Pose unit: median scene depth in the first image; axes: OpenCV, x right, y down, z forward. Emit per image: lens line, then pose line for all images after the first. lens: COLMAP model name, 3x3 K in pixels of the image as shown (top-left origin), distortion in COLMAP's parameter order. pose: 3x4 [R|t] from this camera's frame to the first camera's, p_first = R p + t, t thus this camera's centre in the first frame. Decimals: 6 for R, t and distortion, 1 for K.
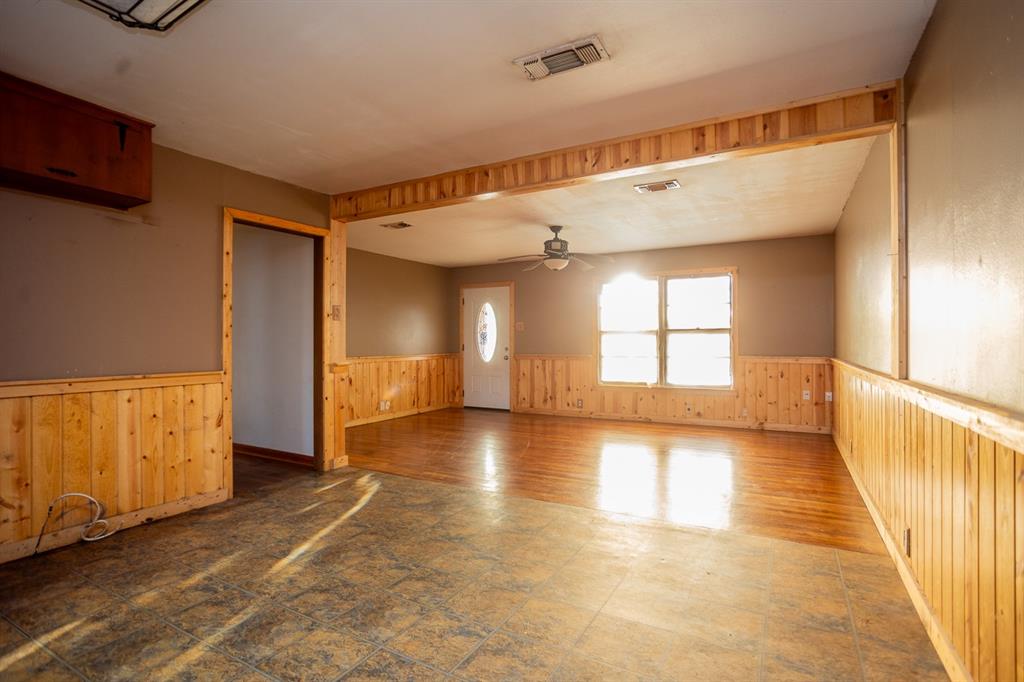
lens RADIAL K [[509.1, 0, 528.6], [0, 509.1, 337.2], [0, 0, 1]] dist [-0.034690, 0.019834]
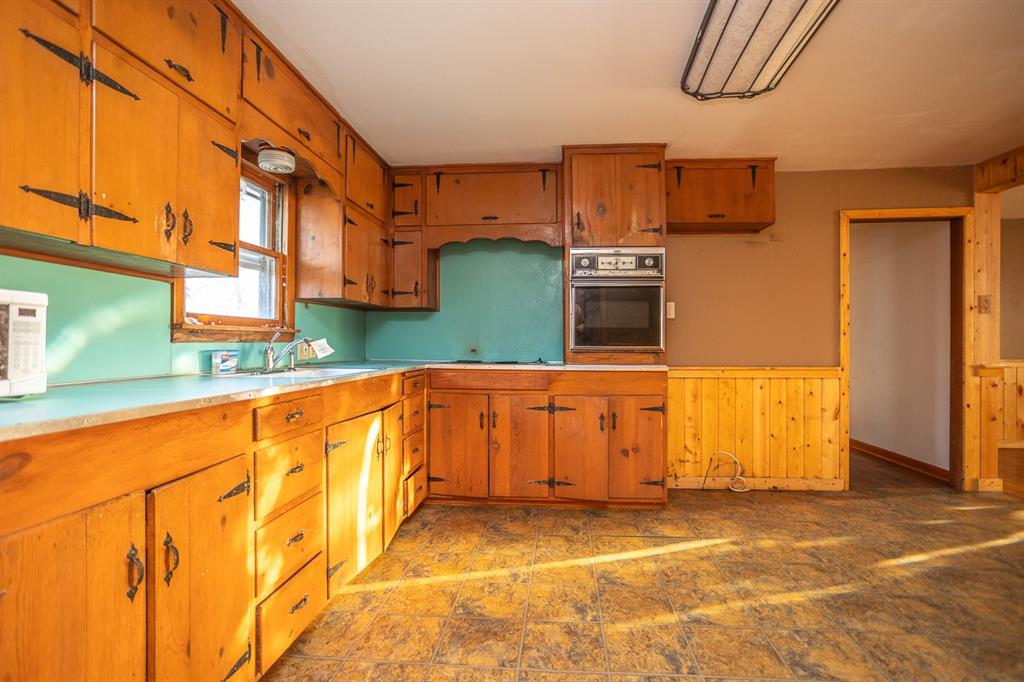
lens RADIAL K [[509.1, 0, 506.5], [0, 509.1, 345.5], [0, 0, 1]] dist [-0.034690, 0.019834]
pose [[0.399632, 0.009530, -0.916626, 0.089693], [0.009269, 0.999853, 0.014436, -0.000123], [0.916629, -0.014265, 0.399484, -0.066348]]
